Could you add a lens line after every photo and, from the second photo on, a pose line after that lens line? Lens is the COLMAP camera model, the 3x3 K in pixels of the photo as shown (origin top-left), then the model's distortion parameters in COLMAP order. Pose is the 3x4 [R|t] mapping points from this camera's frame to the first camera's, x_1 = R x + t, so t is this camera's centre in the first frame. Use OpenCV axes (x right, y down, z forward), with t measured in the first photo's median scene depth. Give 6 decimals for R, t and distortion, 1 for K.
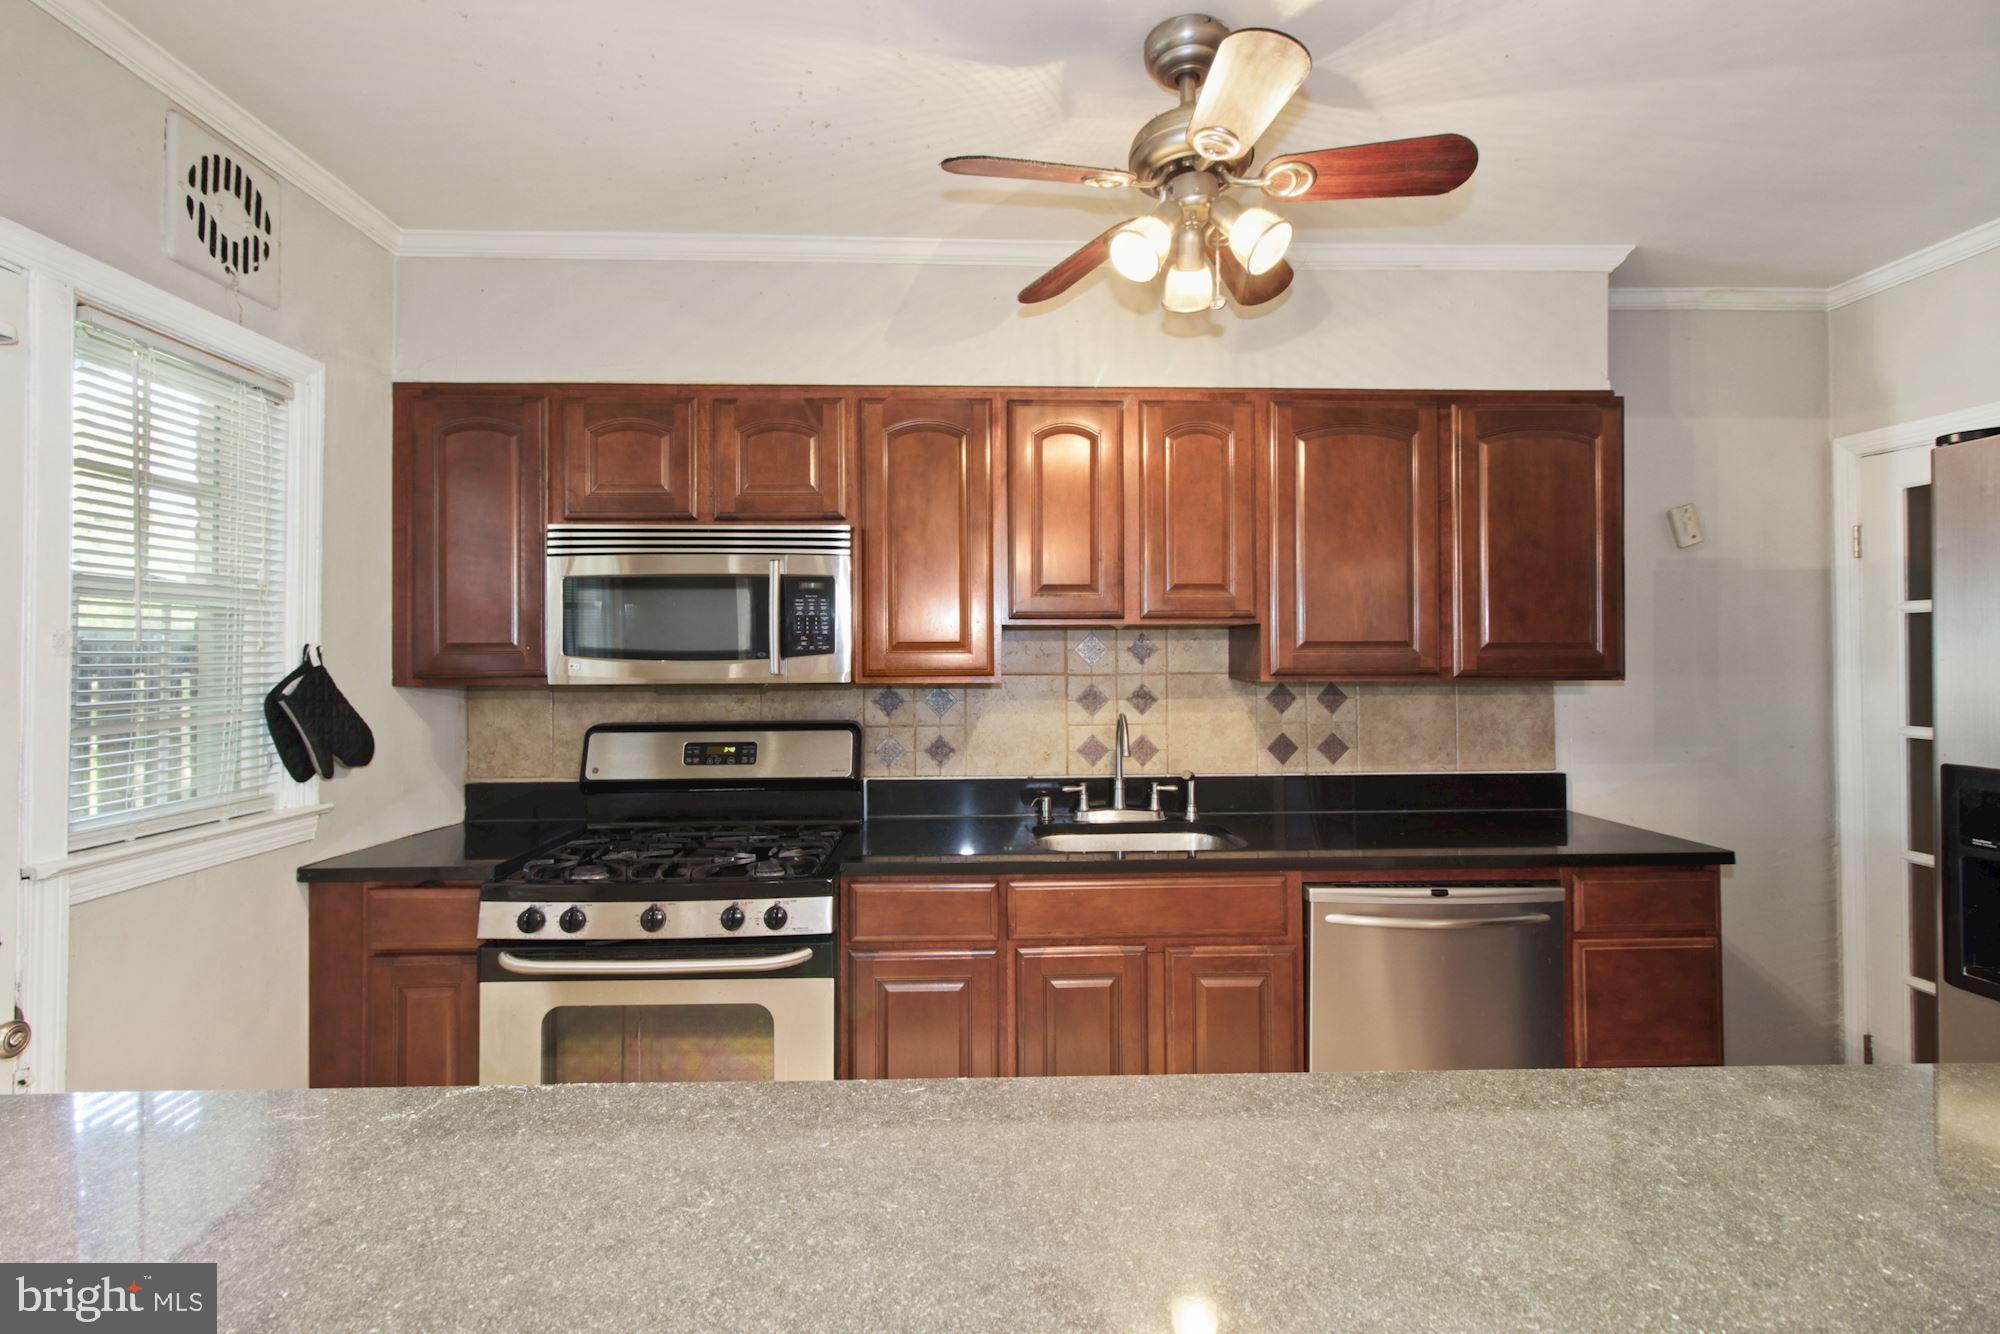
lens RADIAL K [[941.2, 0, 995.8], [0, 941.2, 646.4], [0, 0, 1]] dist [0.005484, 0.000936]
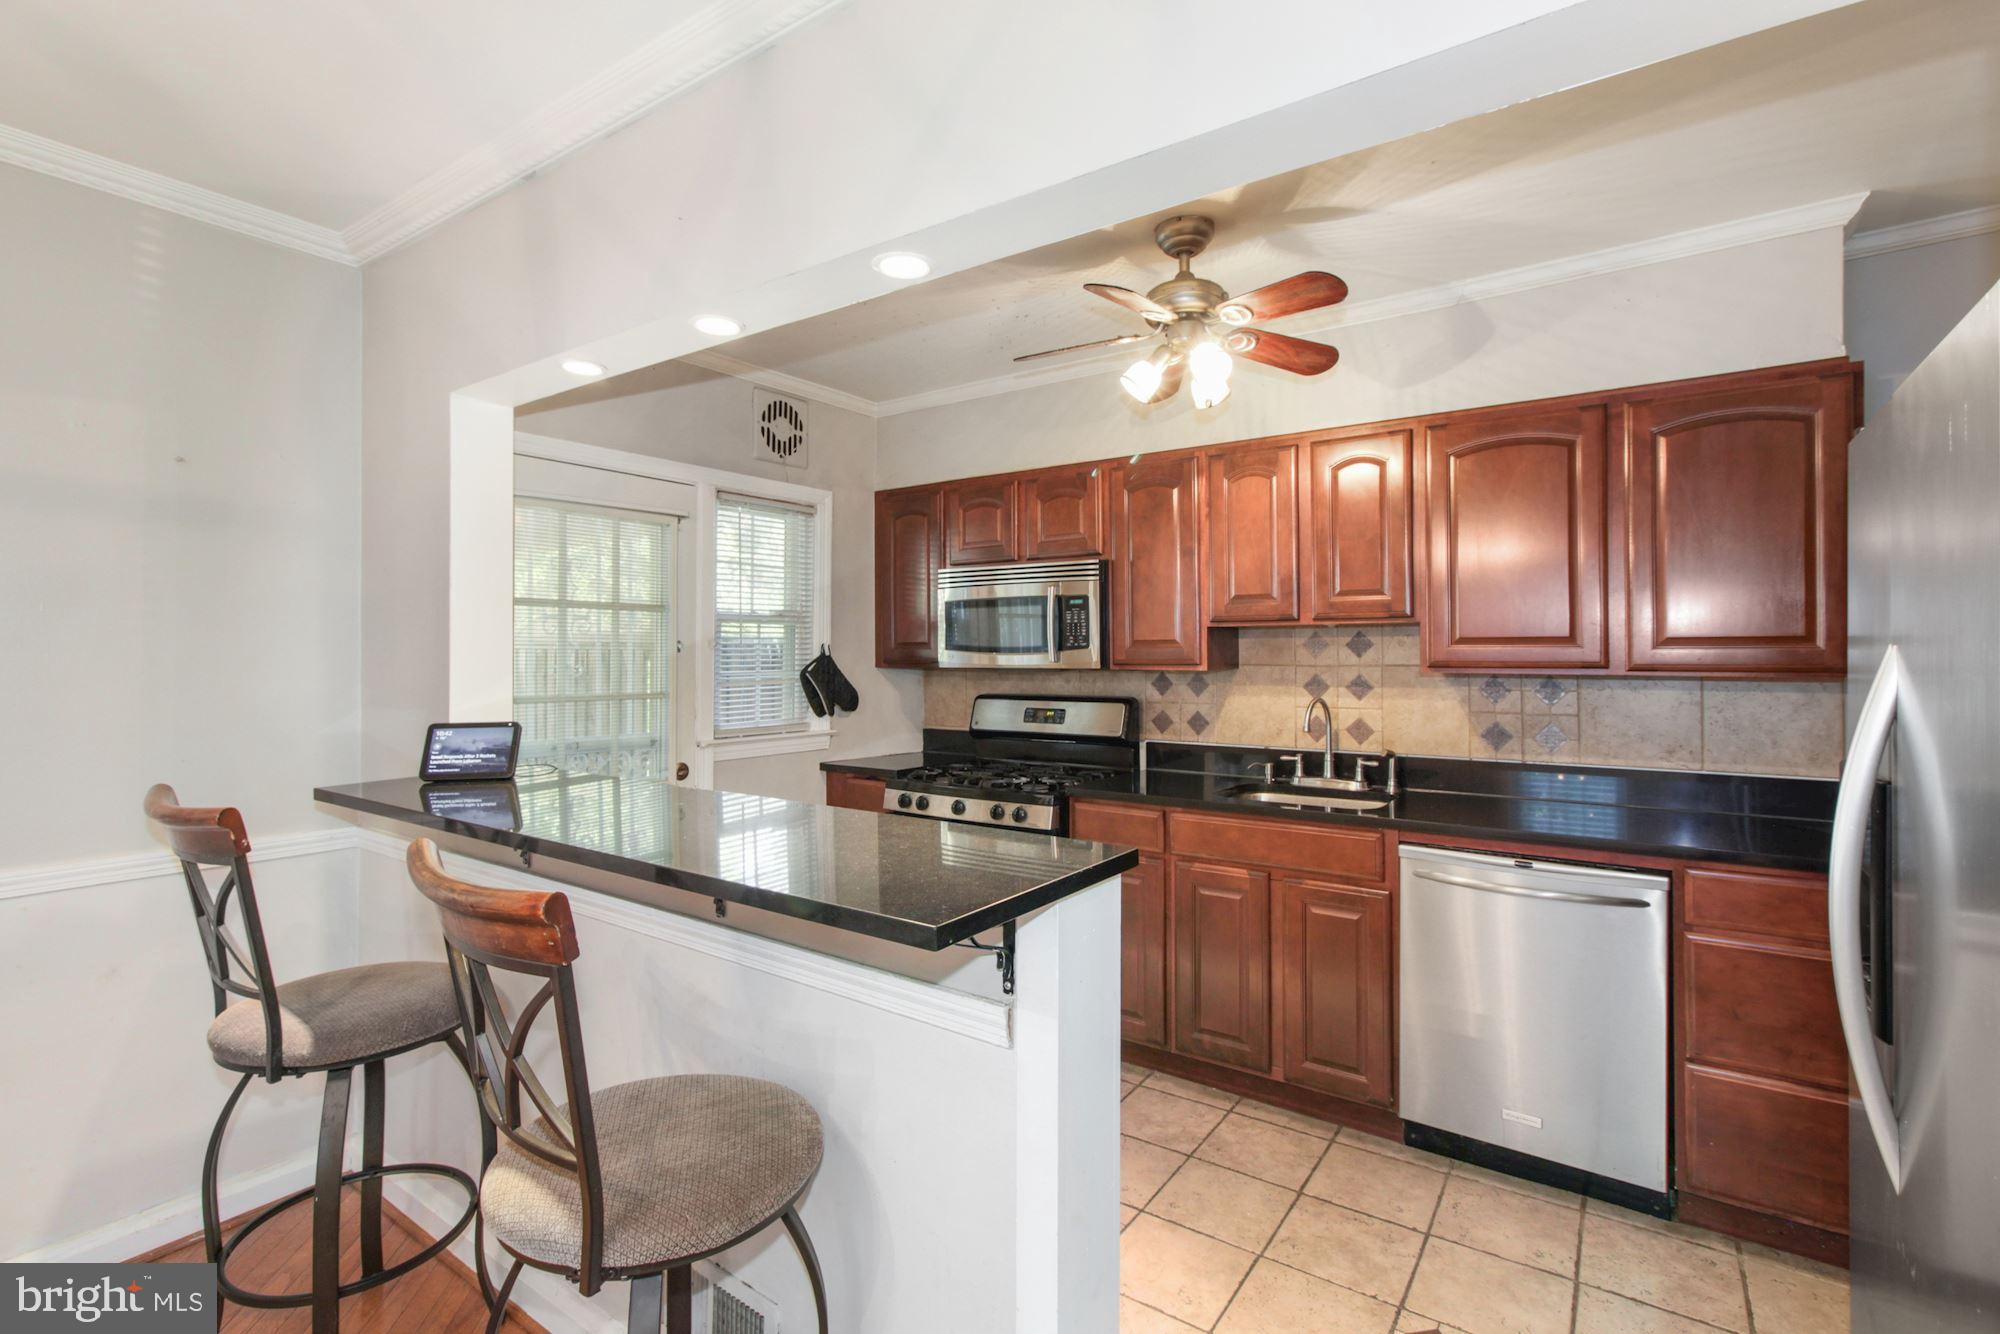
lens RADIAL K [[941.2, 0, 995.8], [0, 941.2, 646.4], [0, 0, 1]] dist [0.005484, 0.000936]
pose [[0.789184, -0.001680, -0.614155, 0.573182], [0.006923, 0.999957, 0.006161, -0.005153], [0.614118, -0.009114, 0.789161, -0.218852]]
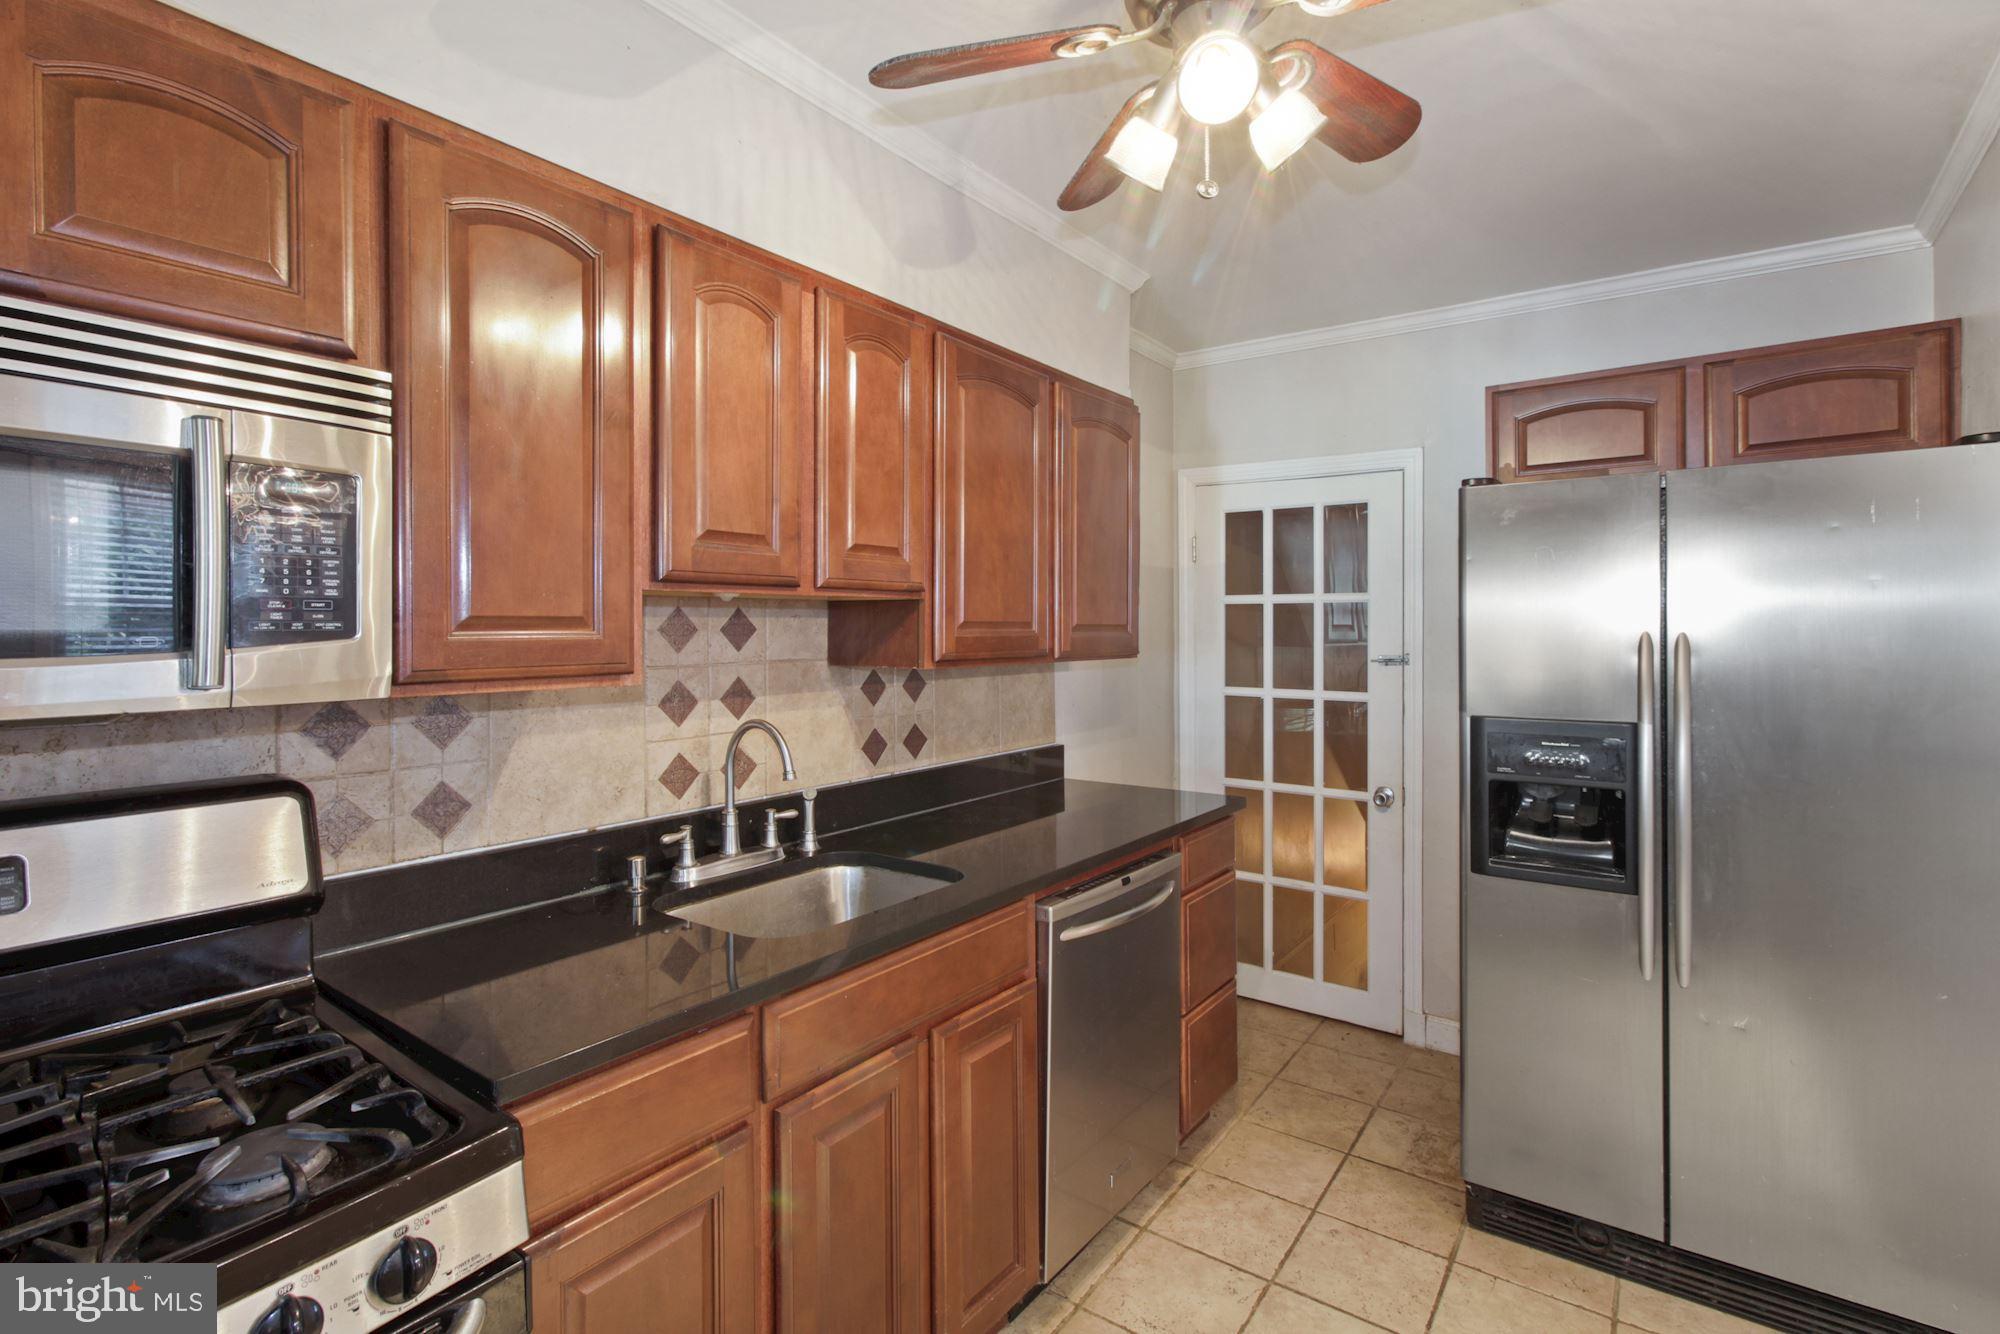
lens RADIAL K [[942.8, 0, 1000.6], [0, 942.8, 631.0], [0, 0, 1]] dist [0.001809, 0.000271]
pose [[0.620094, 0.000955, 0.784527, -0.323963], [-0.008127, 0.999953, 0.005206, -0.001141], [-0.784485, -0.009605, 0.620073, 0.431088]]
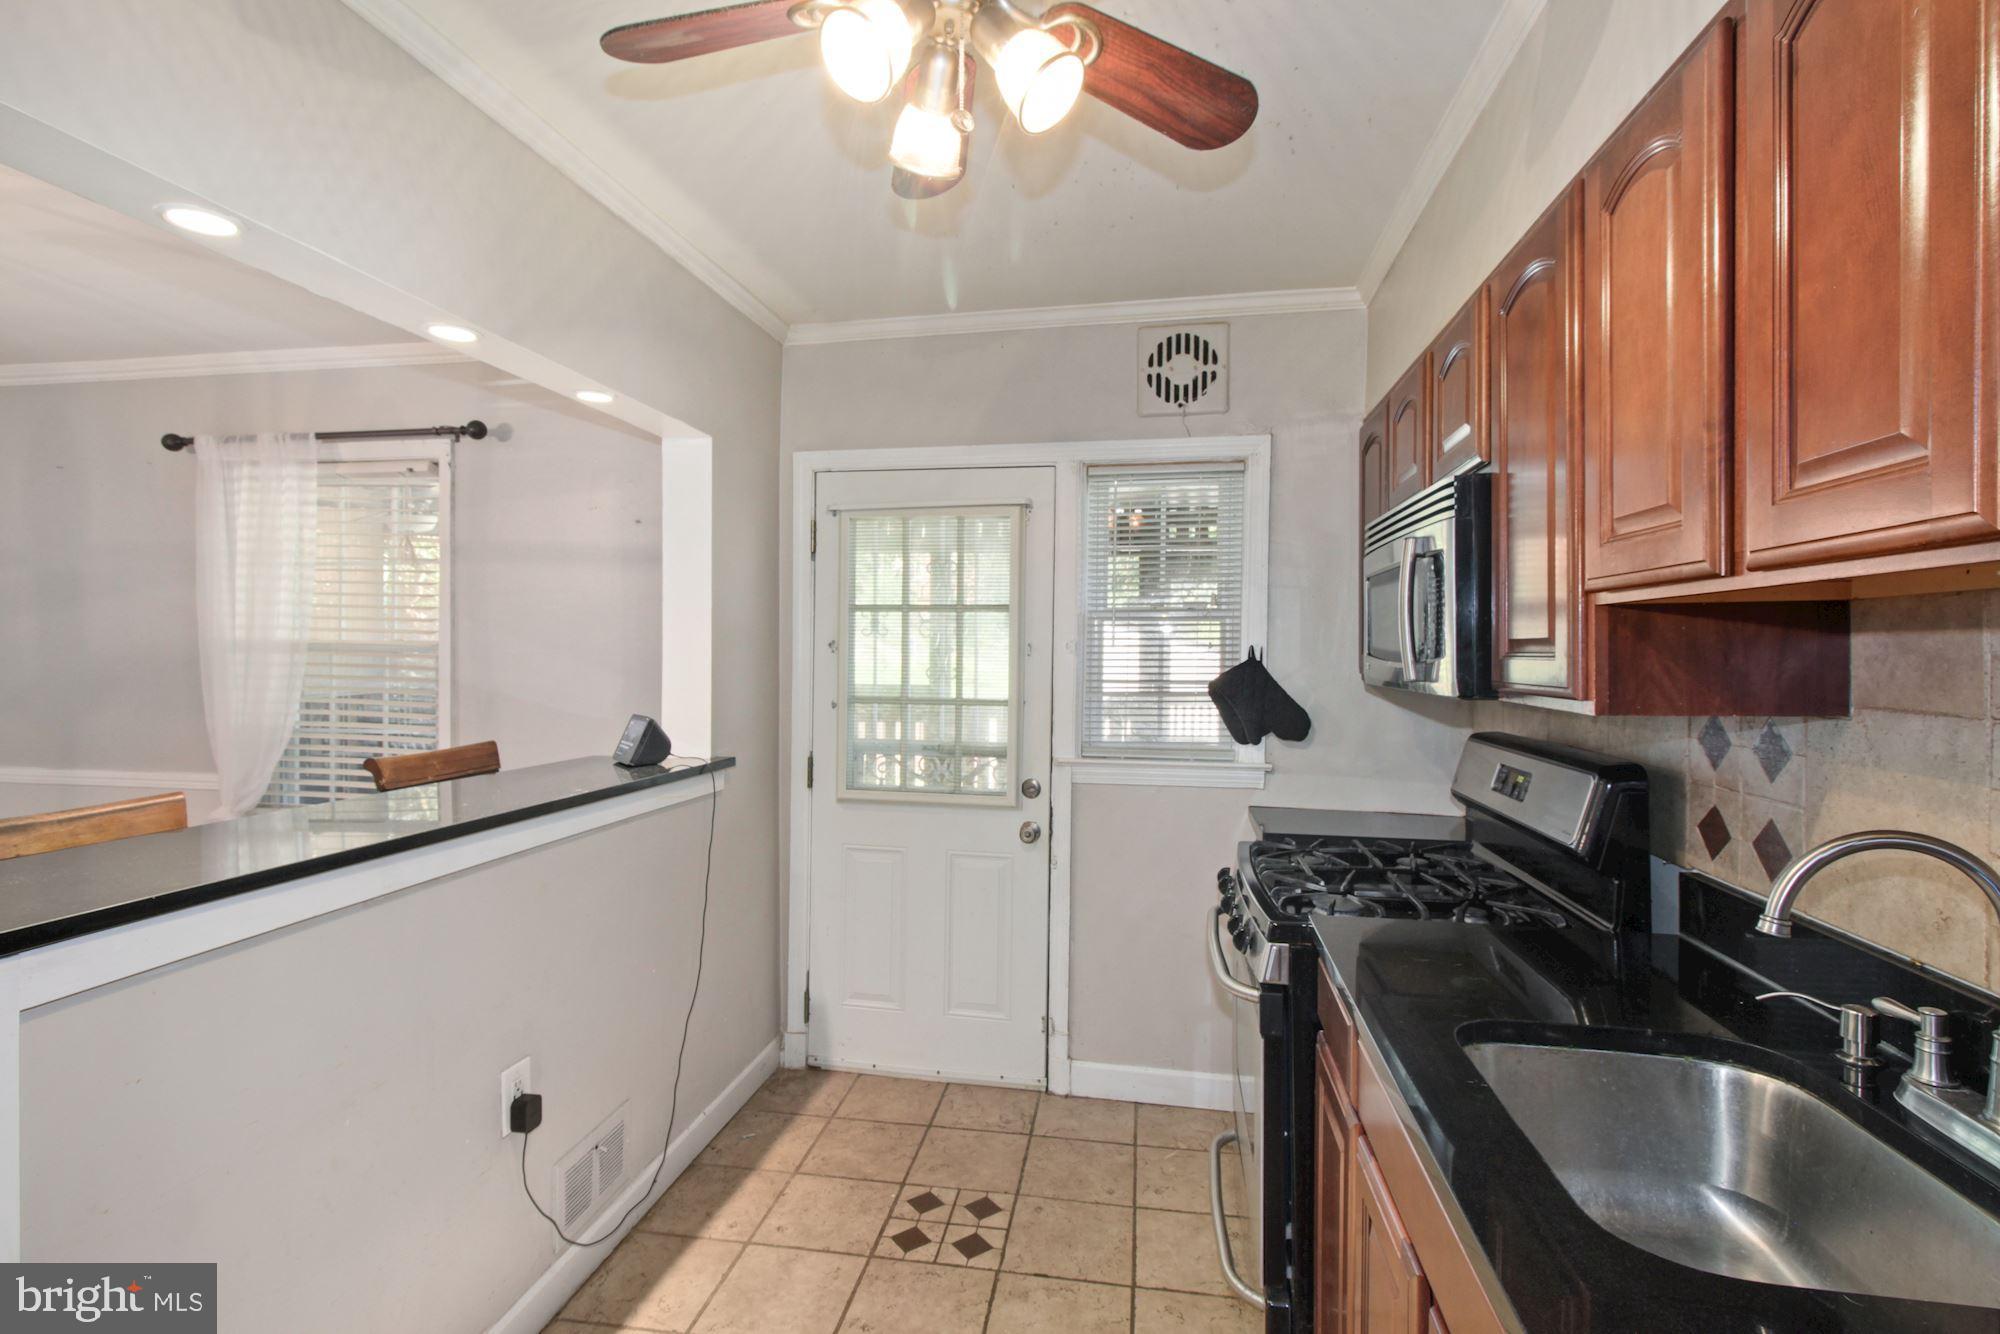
lens RADIAL K [[941.6, 0, 1000.0], [0, 941.6, 667.0], [0, 0, 1]] dist [0.015681, 0.000770]
pose [[-0.204676, 0.022850, -0.978563, 0.580498], [0.012169, 0.999710, 0.020798, -0.003770], [0.978754, -0.007651, -0.204895, 0.770268]]
